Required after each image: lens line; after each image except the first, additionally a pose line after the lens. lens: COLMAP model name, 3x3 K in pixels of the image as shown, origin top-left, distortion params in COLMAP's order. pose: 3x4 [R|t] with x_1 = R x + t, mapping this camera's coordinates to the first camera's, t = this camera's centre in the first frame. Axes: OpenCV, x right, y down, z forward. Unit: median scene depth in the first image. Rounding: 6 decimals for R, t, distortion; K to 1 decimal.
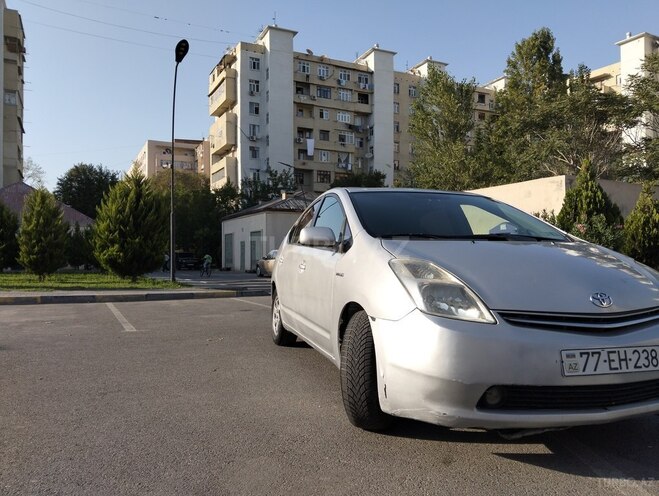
lens RADIAL K [[516.3, 0, 329.5], [0, 516.3, 248.0], [0, 0, 1]] dist [0.069265, -0.139054]
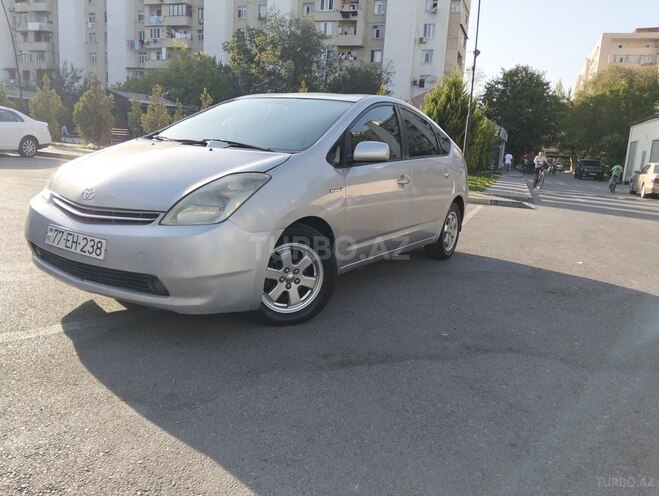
lens RADIAL K [[522.1, 0, 329.5], [0, 522.1, 248.0], [0, 0, 1]] dist [0.002347, -0.033310]
pose [[0.669413, 0.185878, -0.719260, 0.284030], [-0.053035, 0.977679, 0.203301, -0.008413], [0.740995, -0.097947, 0.664329, 0.095154]]
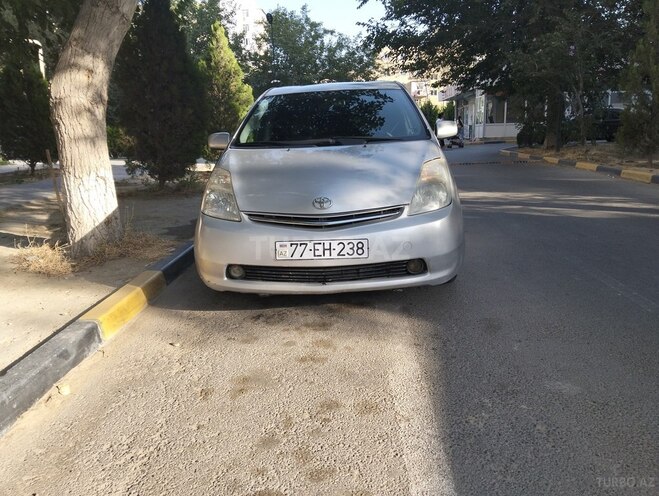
lens RADIAL K [[516.3, 0, 329.5], [0, 516.3, 248.0], [0, 0, 1]] dist [0.069265, -0.139054]
pose [[0.947288, 0.028250, -0.319136, 0.151187], [0.057701, 0.964774, 0.256676, -0.019335], [0.315145, -0.261560, 0.912288, -0.030769]]
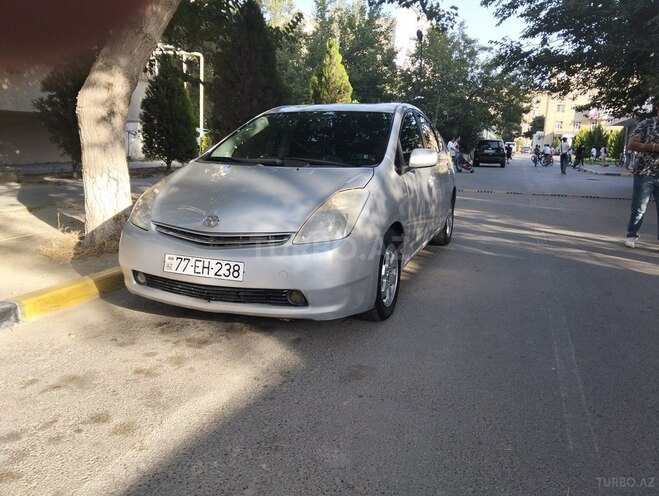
lens RADIAL K [[516.3, 0, 329.5], [0, 516.3, 248.0], [0, 0, 1]] dist [0.069265, -0.139054]
pose [[0.800896, 0.129386, -0.584658, 0.242044], [0.004581, 0.975025, 0.222050, -0.019370], [0.598786, -0.180517, 0.780300, 0.024757]]
